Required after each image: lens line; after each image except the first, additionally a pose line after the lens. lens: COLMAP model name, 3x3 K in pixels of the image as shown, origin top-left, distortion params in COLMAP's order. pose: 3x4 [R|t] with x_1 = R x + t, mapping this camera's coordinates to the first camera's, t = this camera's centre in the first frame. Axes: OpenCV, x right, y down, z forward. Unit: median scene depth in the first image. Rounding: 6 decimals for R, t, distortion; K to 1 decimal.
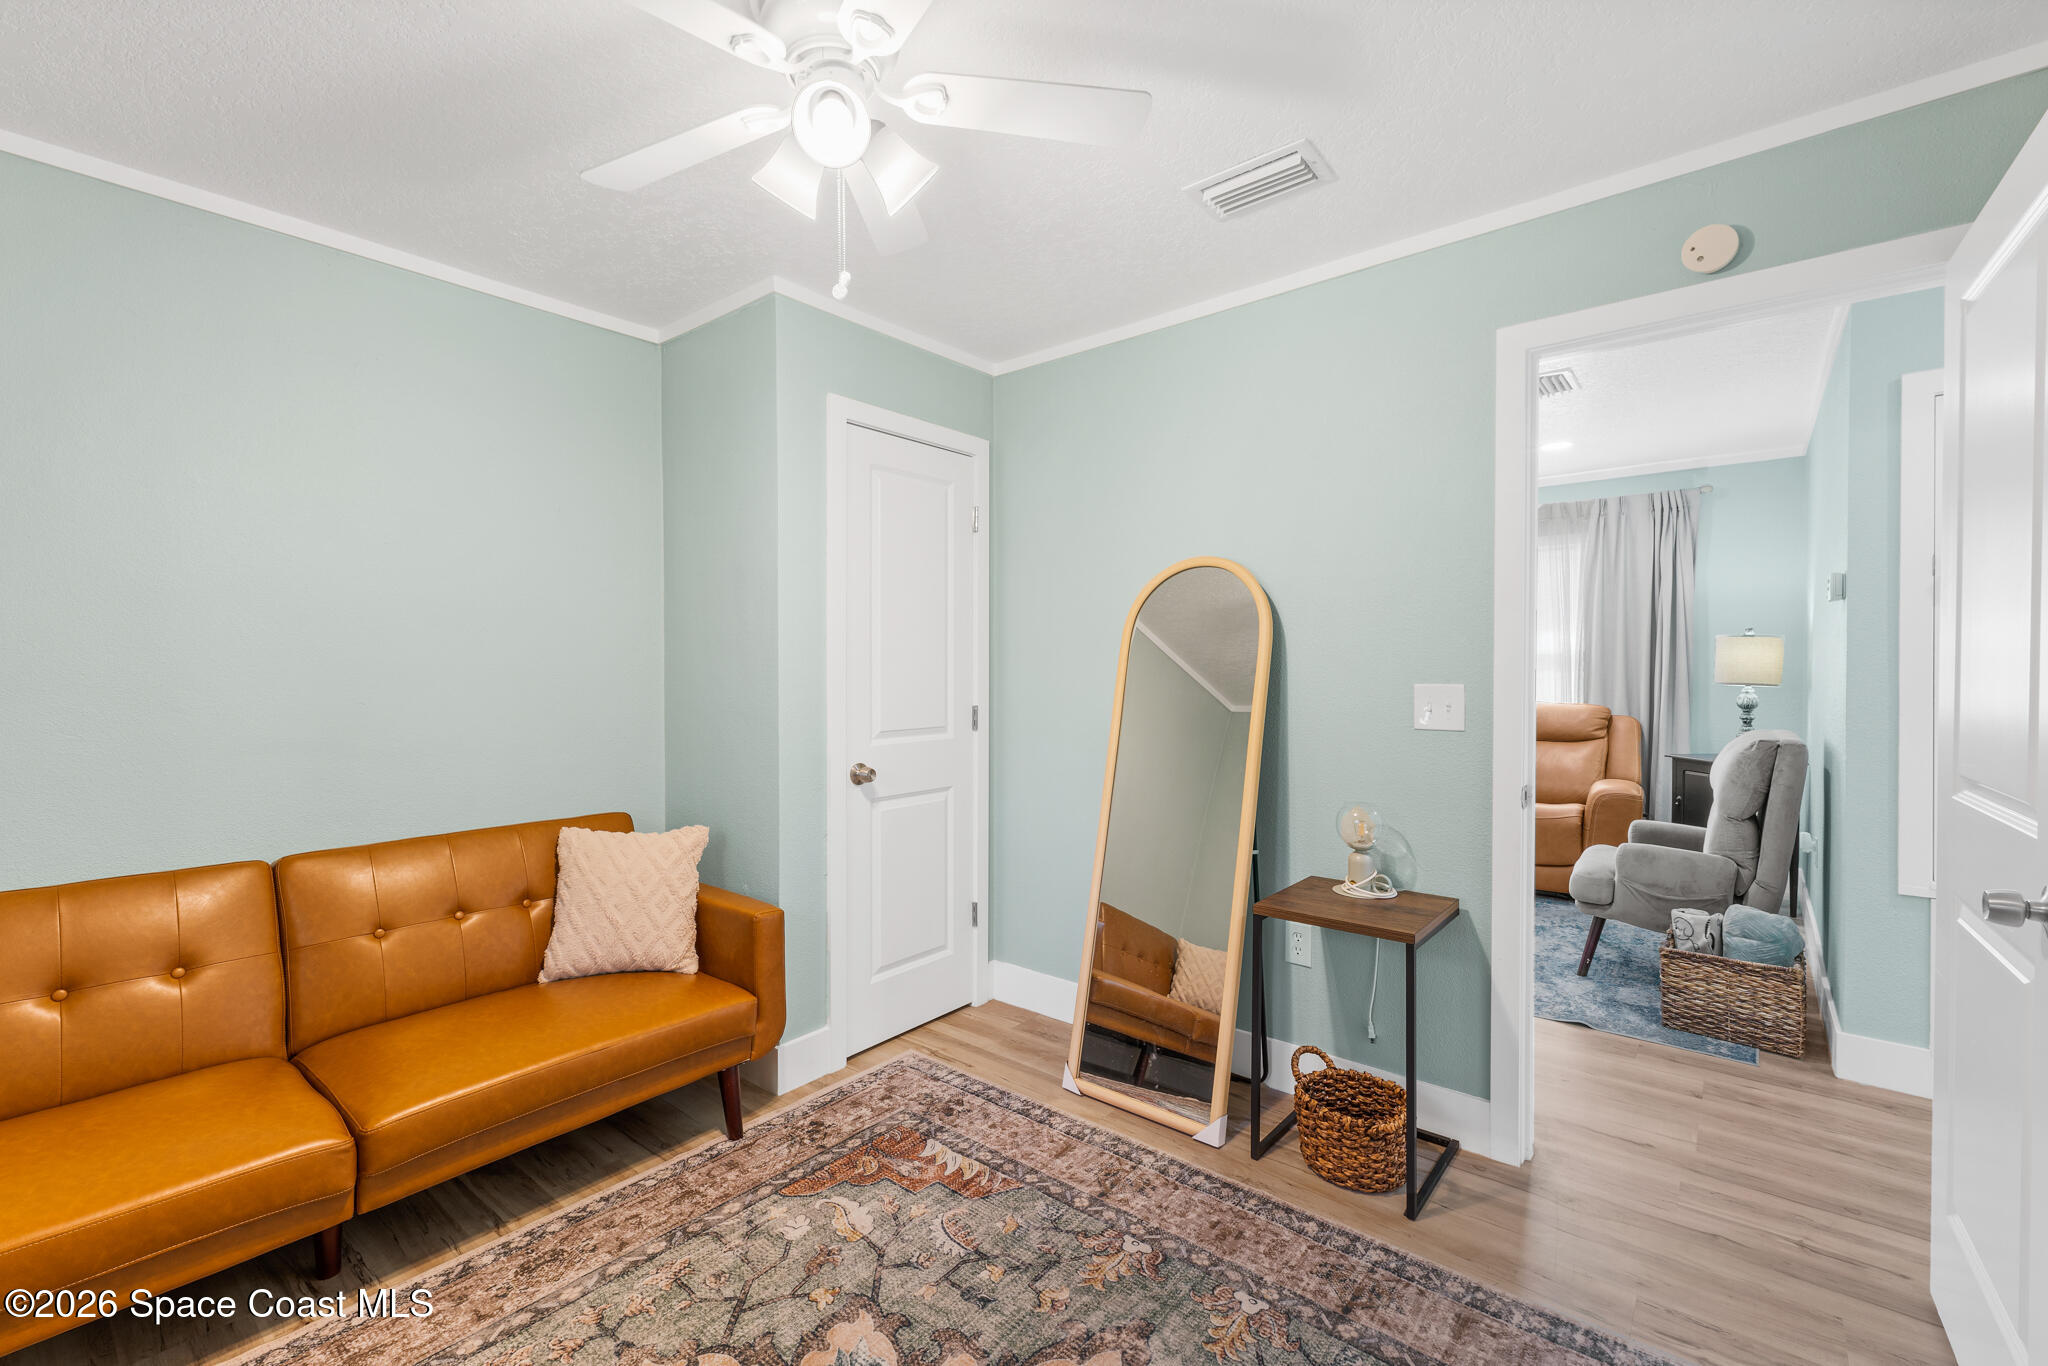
lens RADIAL K [[872.7, 0, 991.4], [0, 872.7, 670.4], [0, 0, 1]] dist [0.006191, -0.002281]
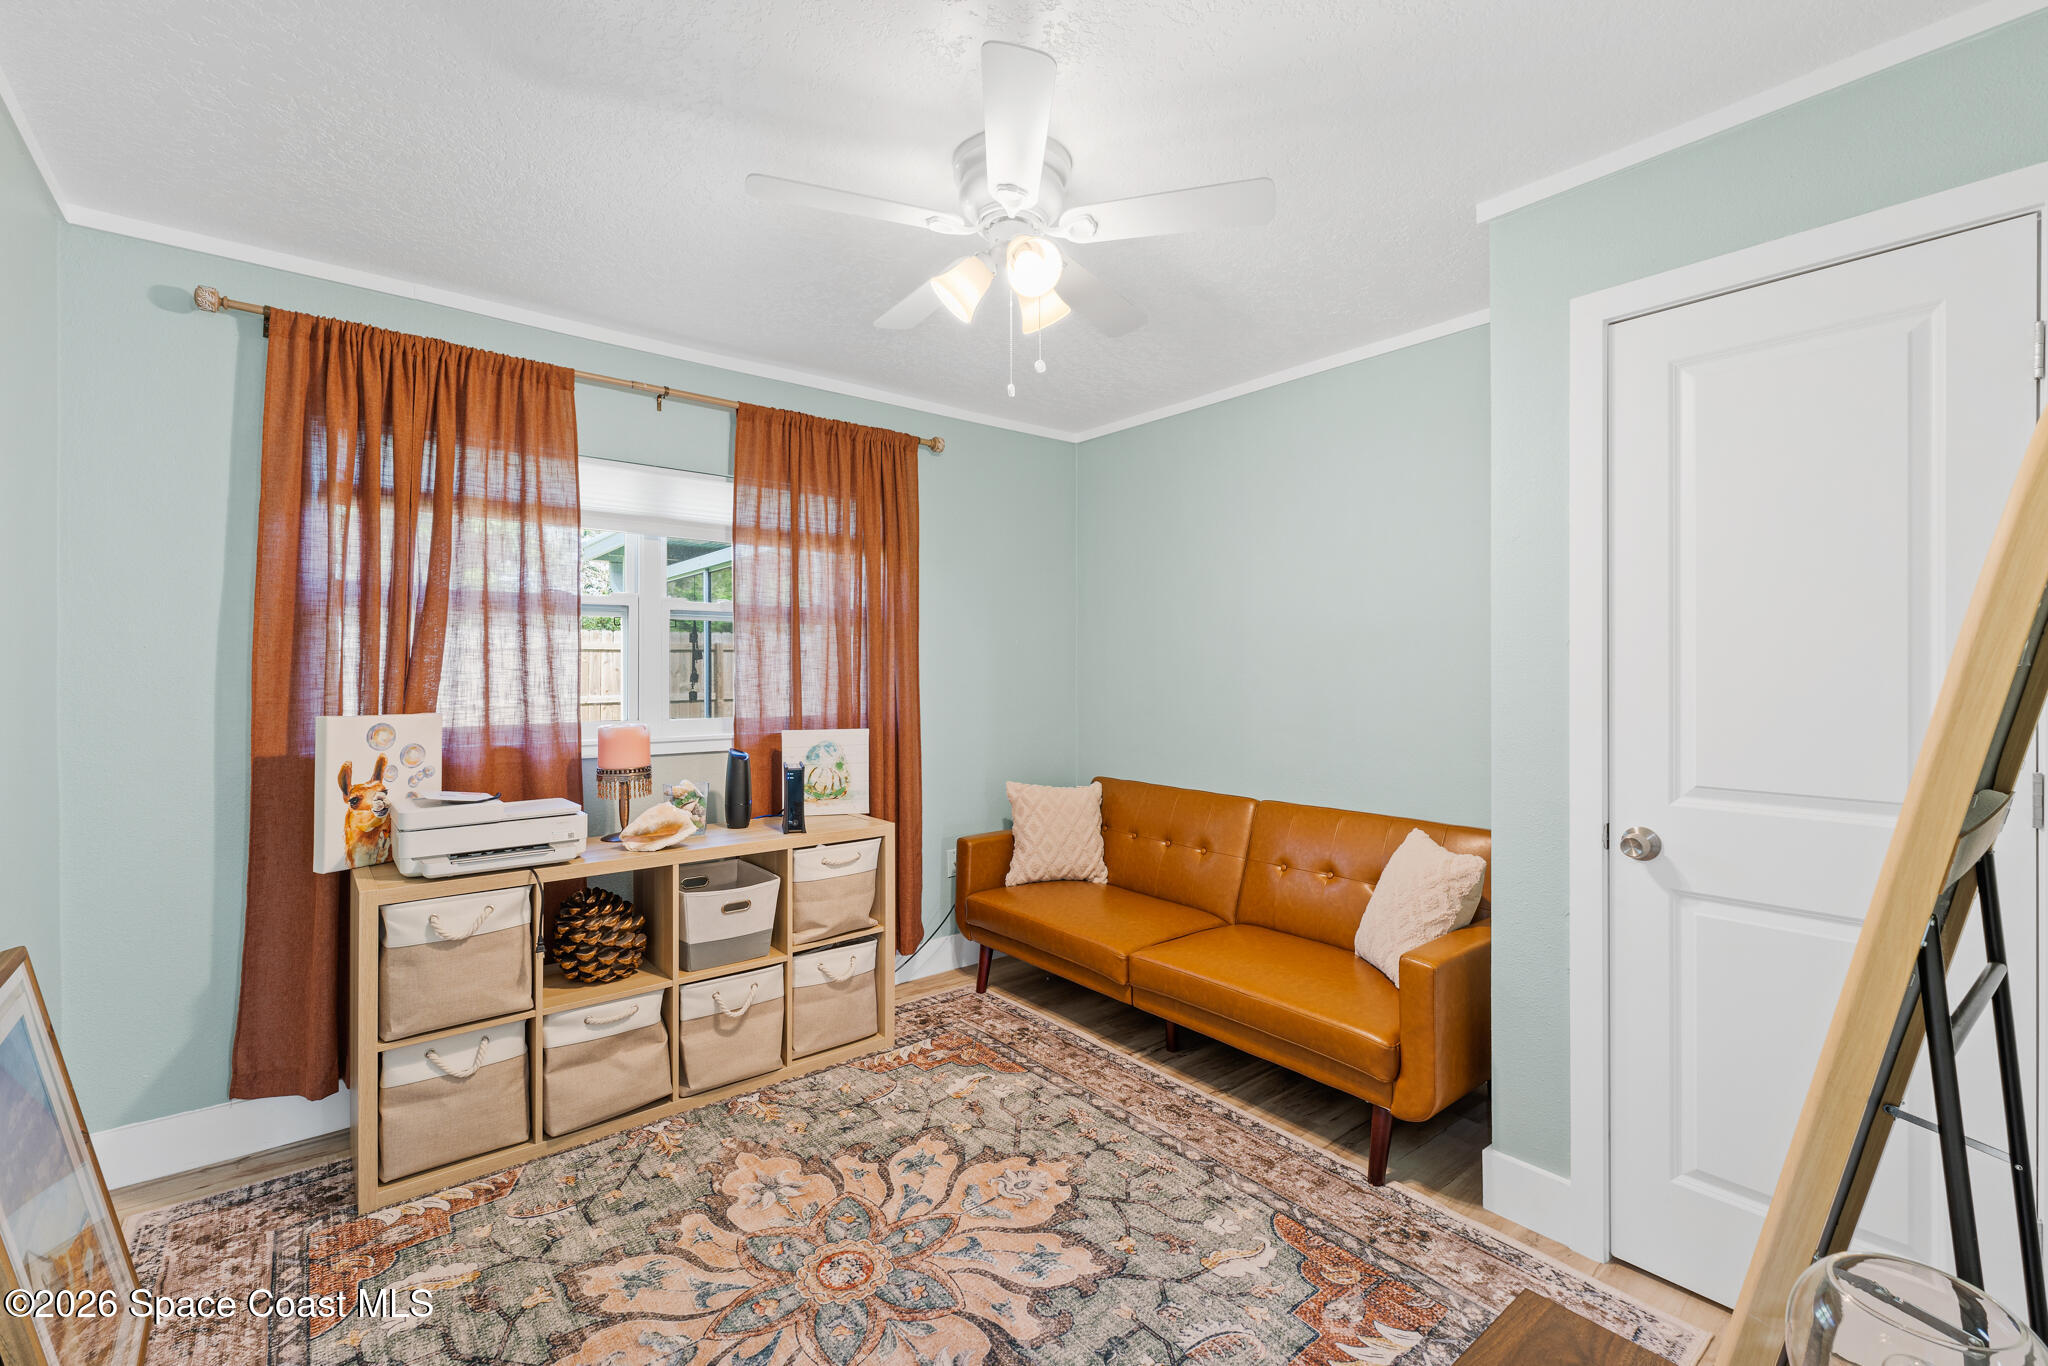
lens RADIAL K [[872.7, 0, 1038.3], [0, 872.7, 660.8], [0, 0, 1]] dist [0.006191, -0.002281]
pose [[-0.165901, -0.009175, -0.986100, 0.751651], [-0.002567, 0.999957, -0.008872, -0.015277], [0.986139, 0.001059, -0.165918, 0.865225]]
